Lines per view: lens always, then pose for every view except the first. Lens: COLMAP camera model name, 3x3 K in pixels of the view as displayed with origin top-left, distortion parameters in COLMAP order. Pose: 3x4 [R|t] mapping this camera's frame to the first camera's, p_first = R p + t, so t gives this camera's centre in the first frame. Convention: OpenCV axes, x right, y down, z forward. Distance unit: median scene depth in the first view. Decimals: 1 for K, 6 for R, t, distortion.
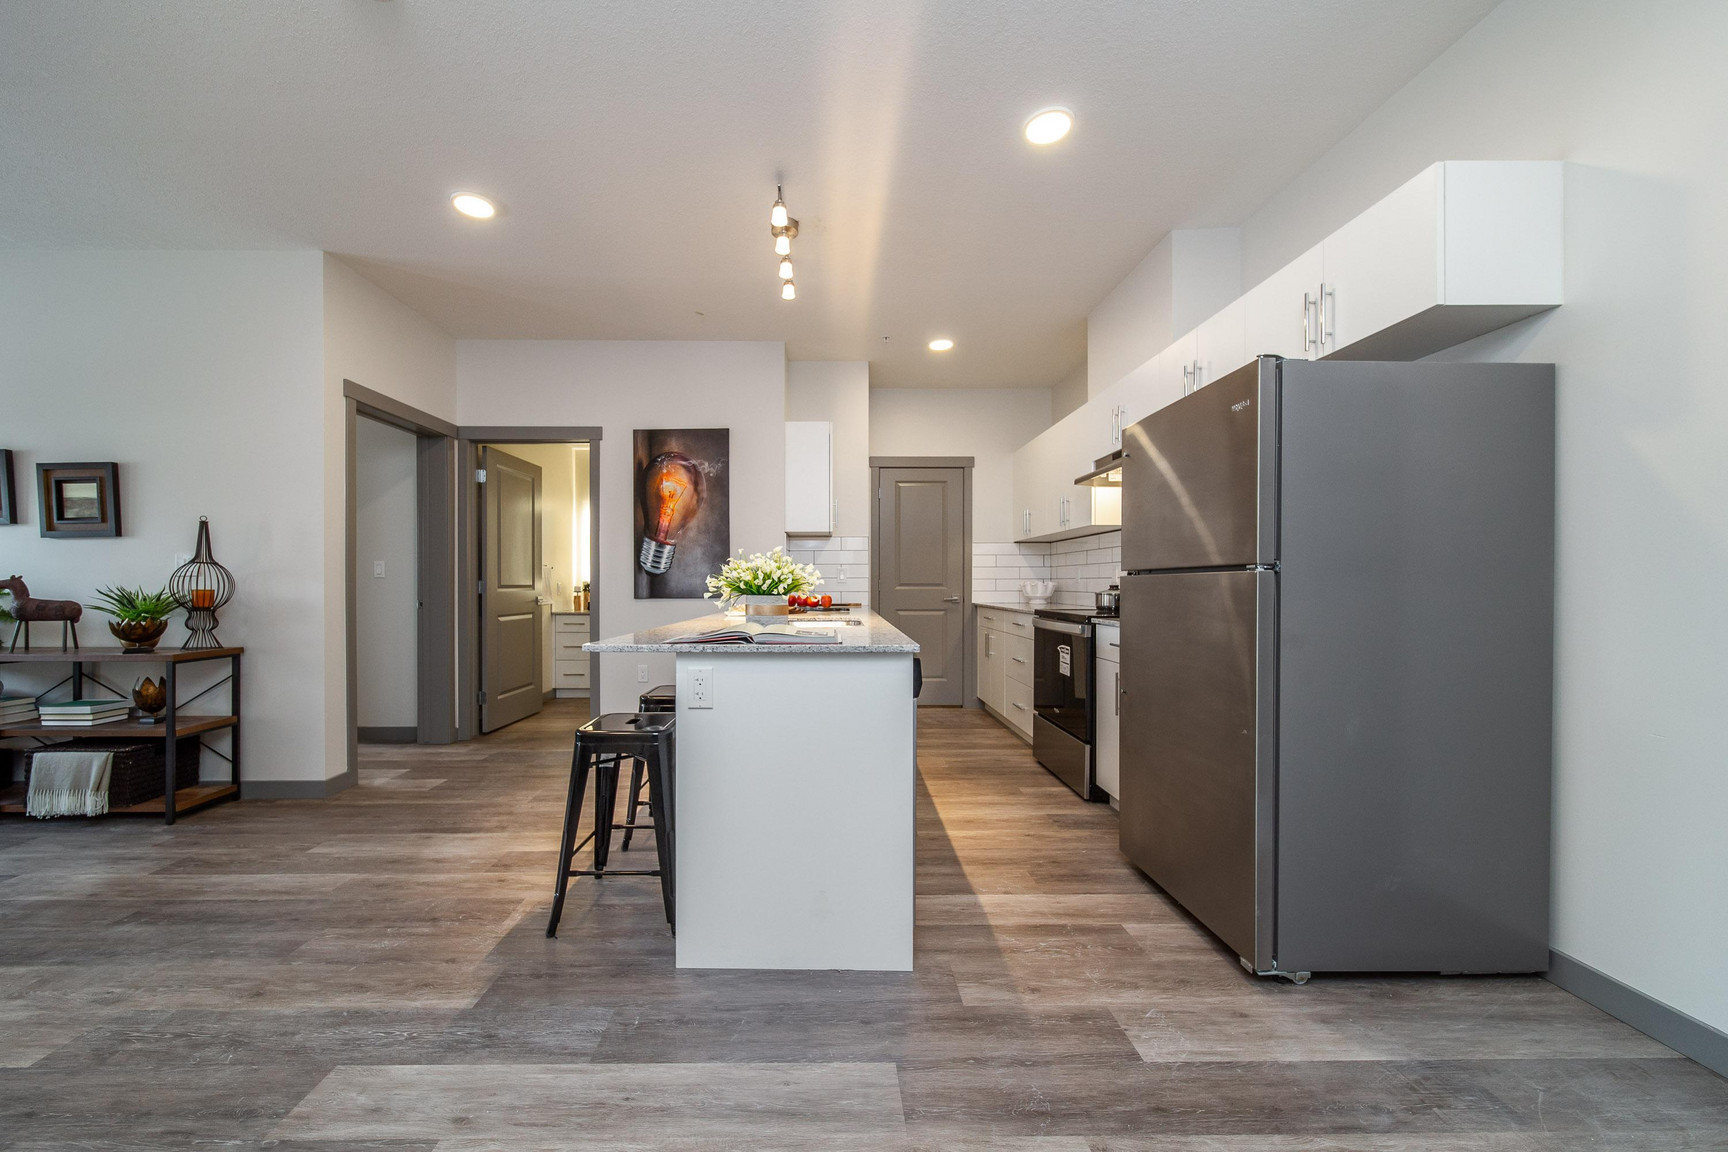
lens RADIAL K [[628.3, 0, 825.2], [0, 628.3, 586.3], [0, 0, 1]] dist [0.002477, -0.000392]
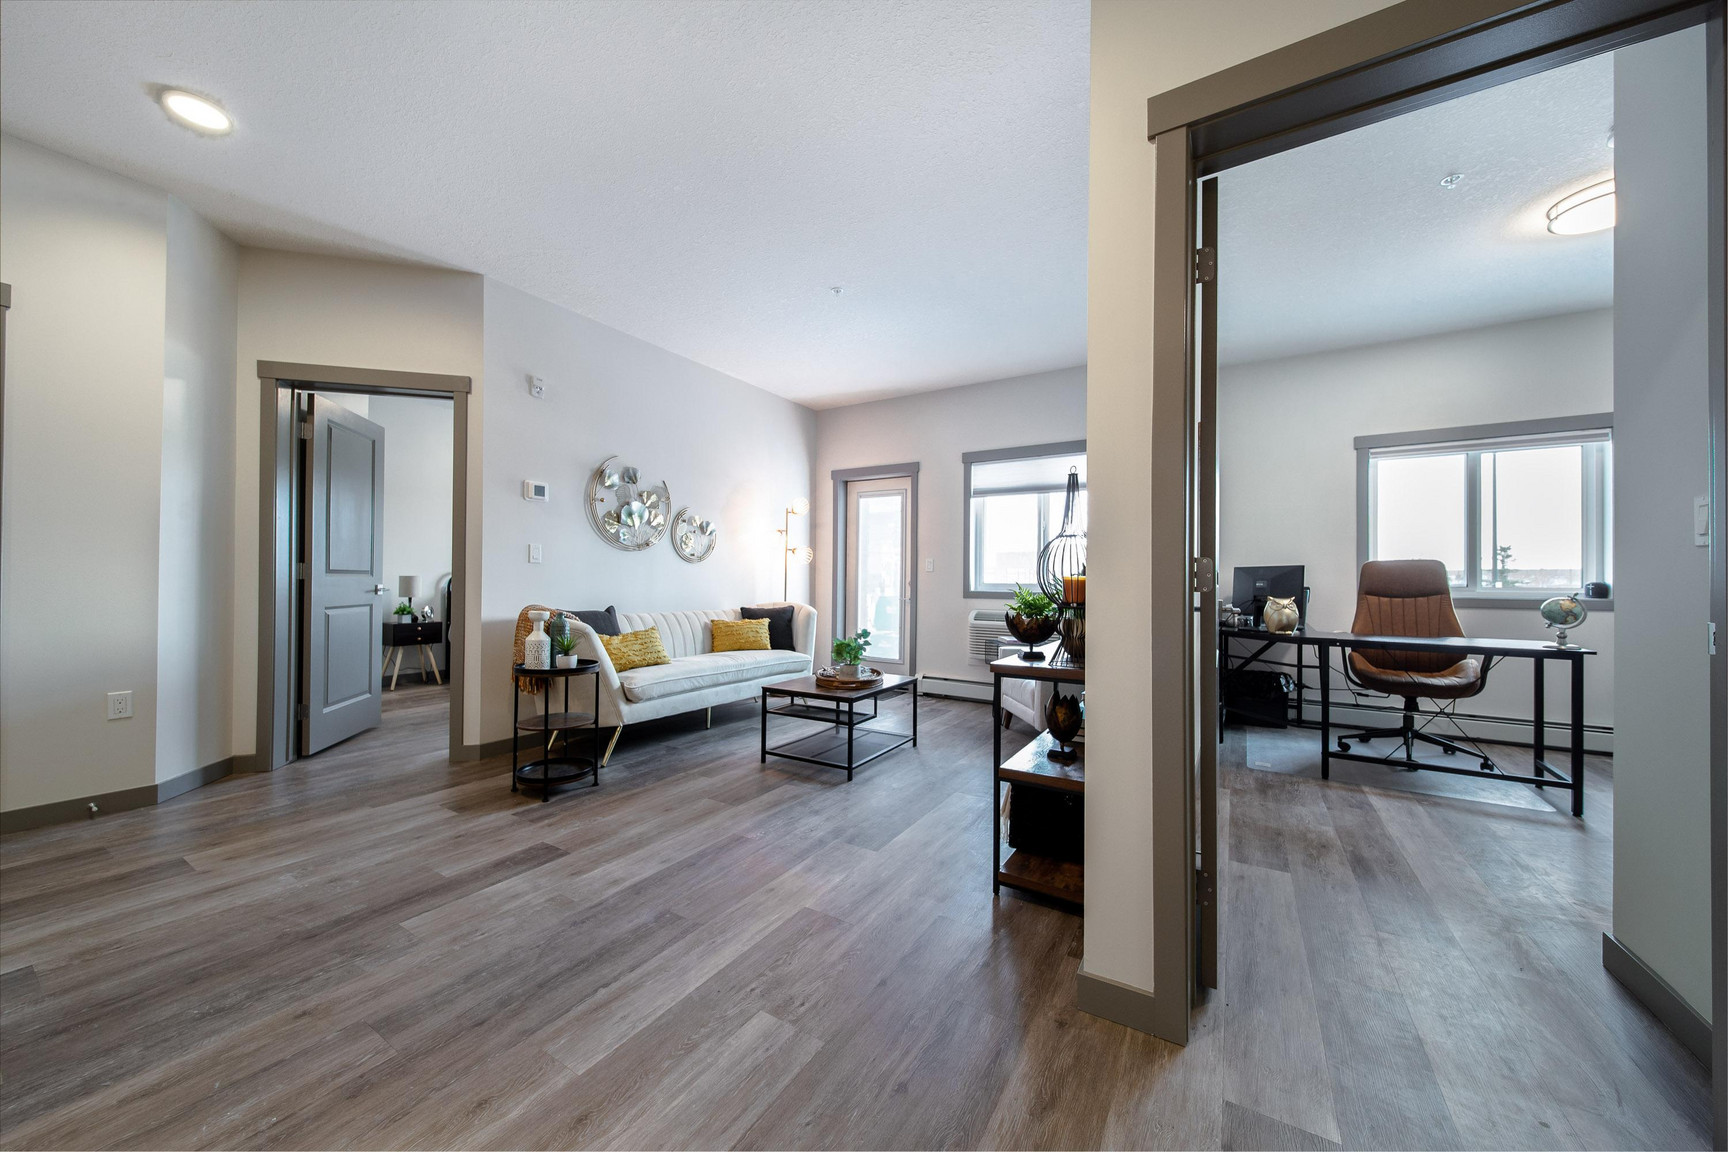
lens RADIAL K [[607.0, 0, 855.6], [0, 607.0, 575.4], [0, 0, 1]] dist [-0.001351, -0.000376]
pose [[-0.538206, -0.010355, -0.842750, -0.323328], [-0.008847, 0.999939, -0.006637, 0.011979], [0.842767, 0.003884, -0.538265, 1.160329]]
